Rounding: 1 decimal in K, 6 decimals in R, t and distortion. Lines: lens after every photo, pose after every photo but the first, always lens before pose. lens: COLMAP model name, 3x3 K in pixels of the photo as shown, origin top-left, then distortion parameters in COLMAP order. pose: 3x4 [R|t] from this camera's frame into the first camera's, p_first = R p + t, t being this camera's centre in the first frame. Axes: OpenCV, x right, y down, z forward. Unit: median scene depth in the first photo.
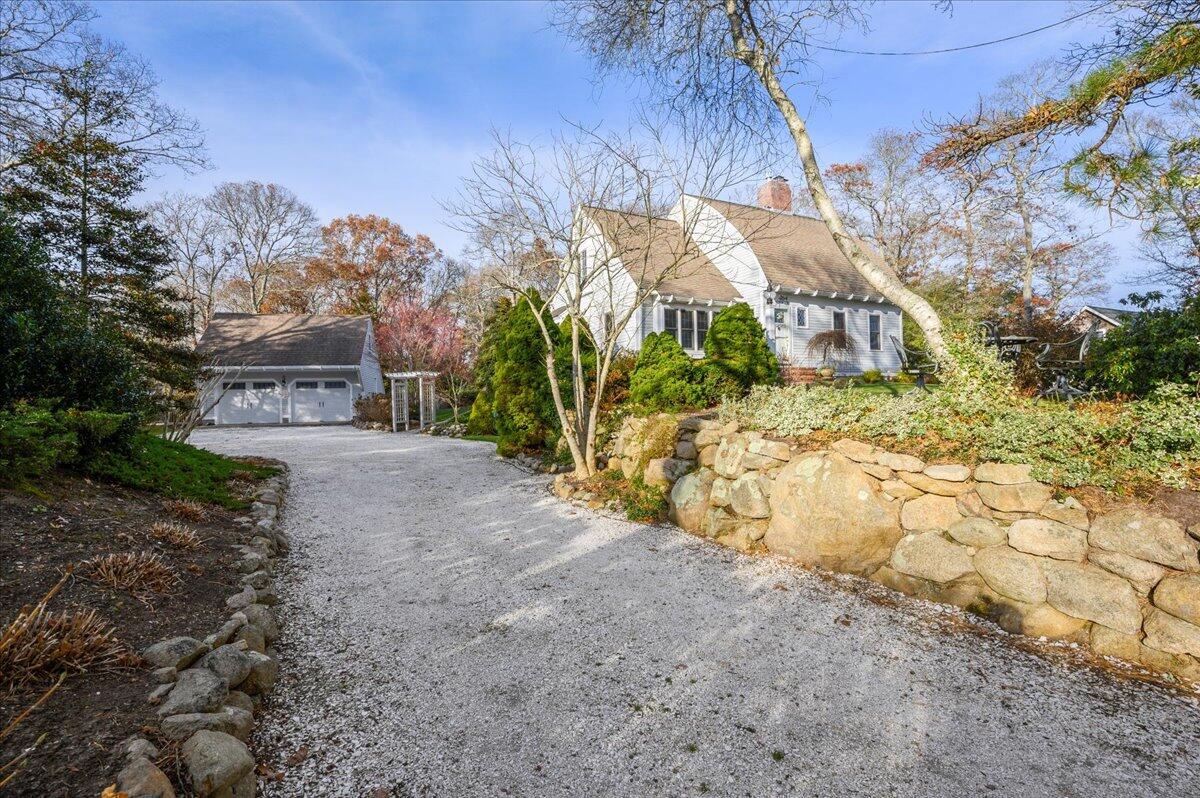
lens RADIAL K [[554.8, 0, 599.4], [0, 554.8, 391.5], [0, 0, 1]] dist [-0.000223, -0.000123]
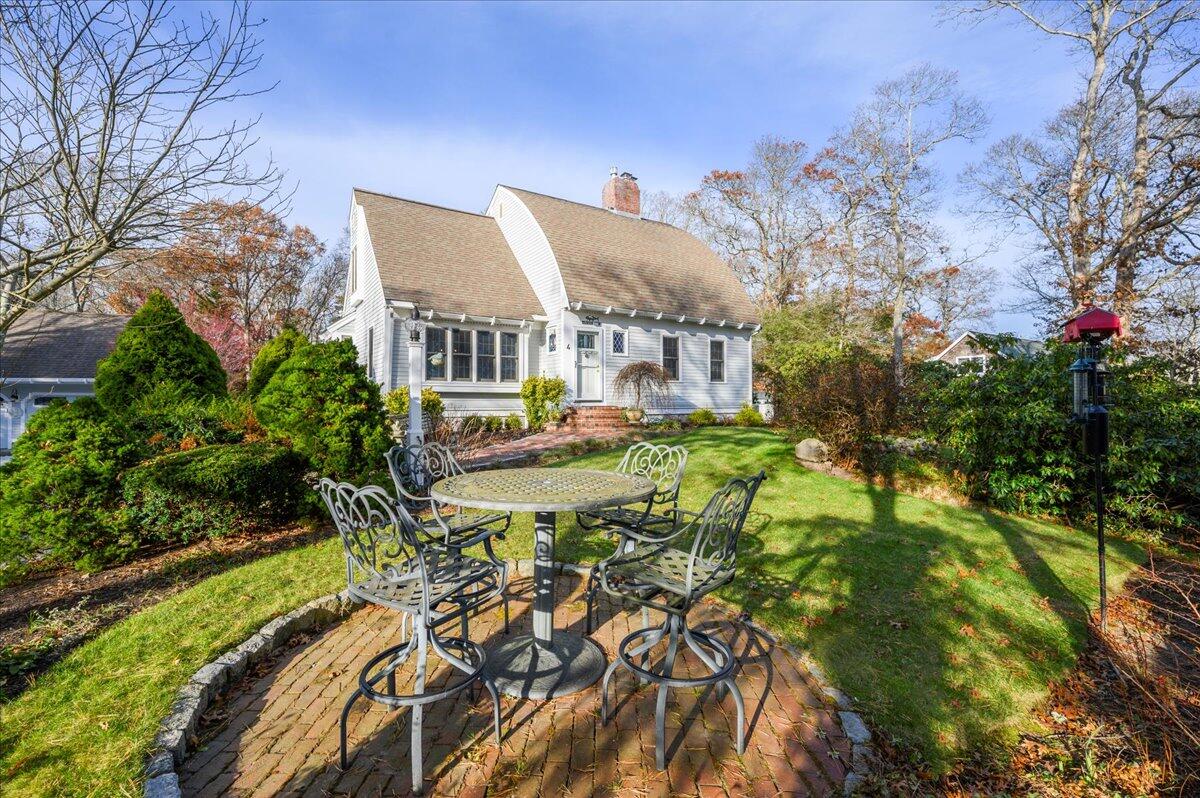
lens RADIAL K [[536.5, 0, 600.5], [0, 536.5, 387.4], [0, 0, 1]] dist [-0.000630, 0.000110]
pose [[0.994612, 0.022679, 0.101159, 0.239389], [-0.021809, 0.999715, -0.009698, -0.054675], [-0.101350, 0.007440, 0.994823, 0.208804]]
